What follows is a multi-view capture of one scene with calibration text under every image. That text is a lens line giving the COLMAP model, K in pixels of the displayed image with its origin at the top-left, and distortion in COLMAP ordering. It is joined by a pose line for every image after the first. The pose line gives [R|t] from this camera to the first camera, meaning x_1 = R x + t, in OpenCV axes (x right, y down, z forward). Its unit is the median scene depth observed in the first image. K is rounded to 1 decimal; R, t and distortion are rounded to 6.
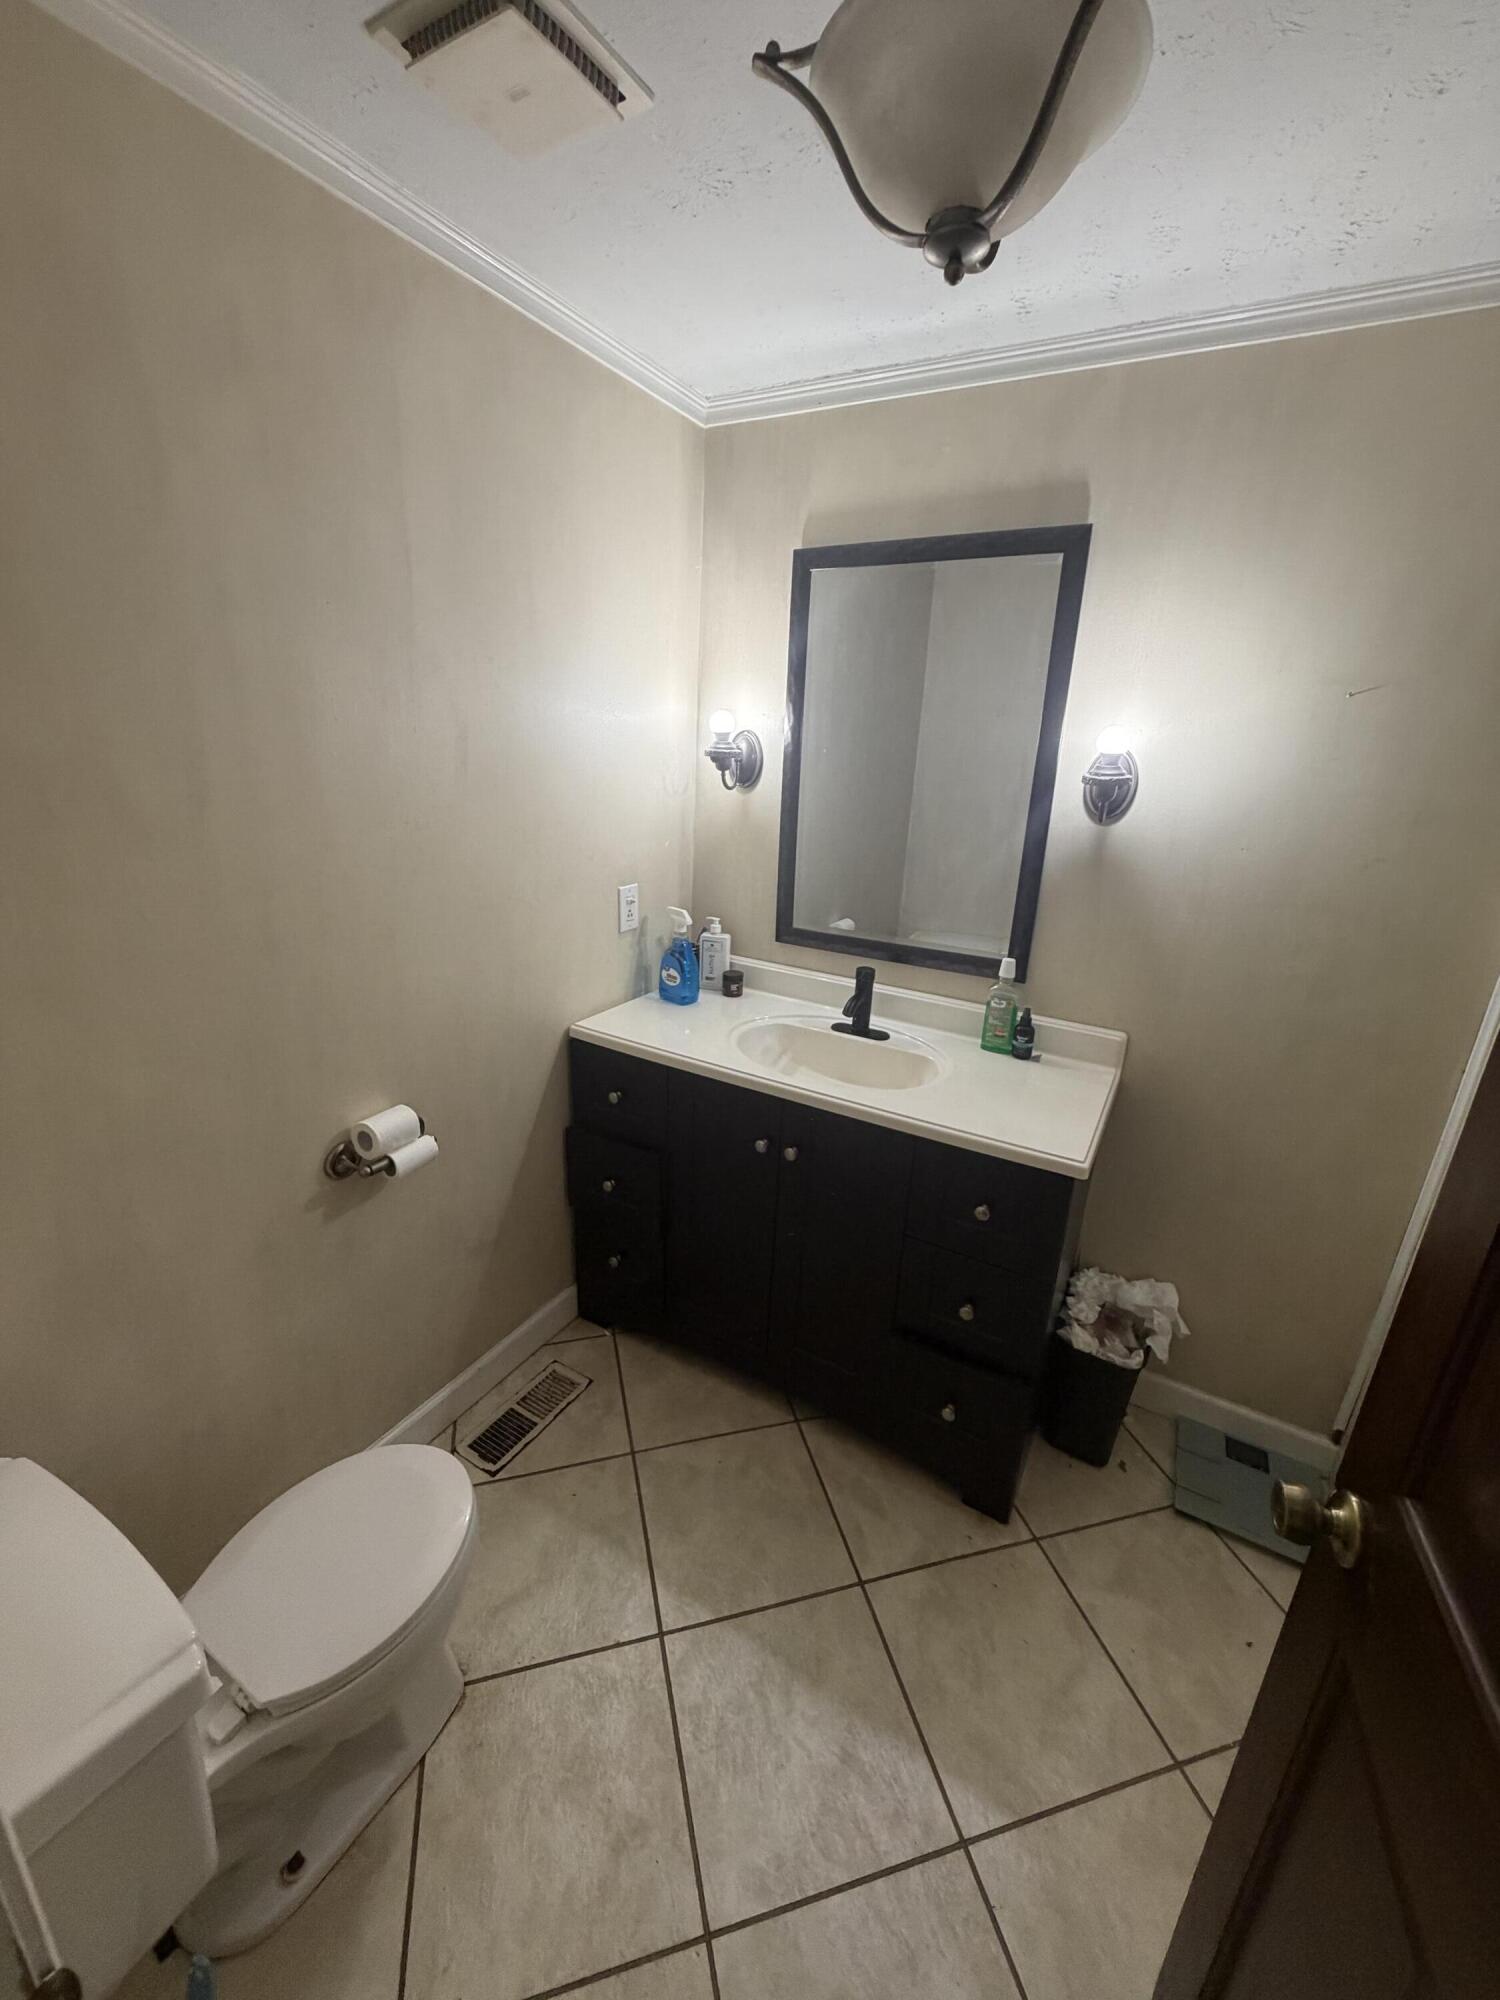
lens RADIAL K [[795.8, 0, 748.6], [0, 795.8, 996.5], [0, 0, 1]] dist [0.000885, -0.000574]
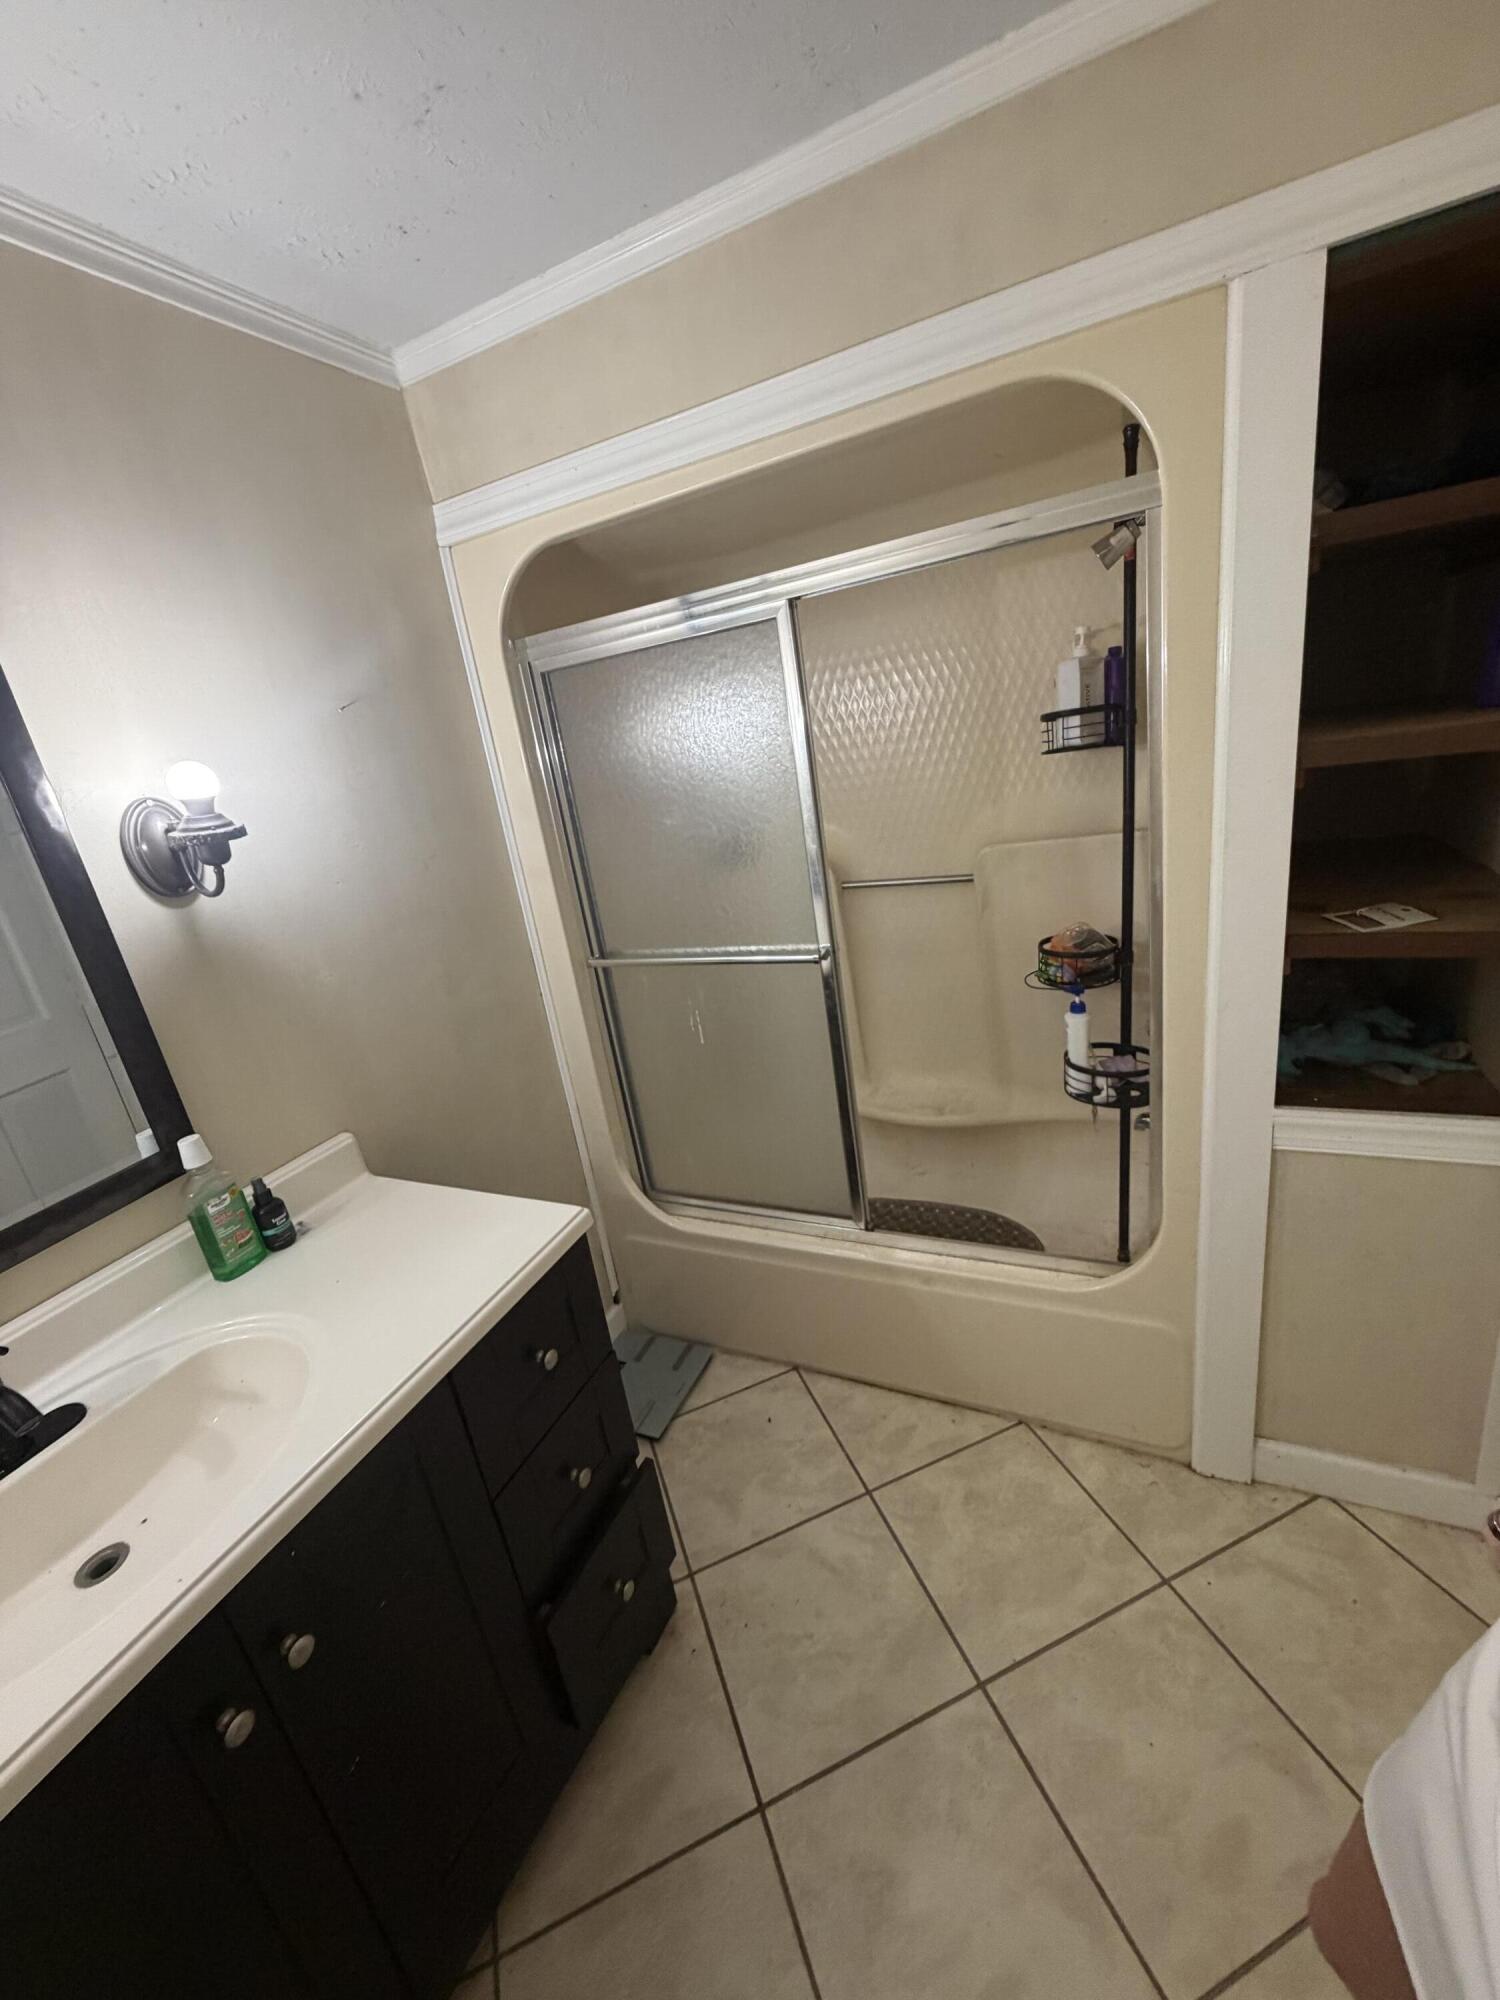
lens RADIAL K [[795.8, 0, 748.6], [0, 795.8, 996.5], [0, 0, 1]] dist [0.000885, -0.000574]
pose [[-0.092825, -0.339873, 0.935879, -0.269633], [0.436965, 0.830680, 0.345010, -0.166874], [-0.894676, 0.440972, 0.071405, 0.518912]]
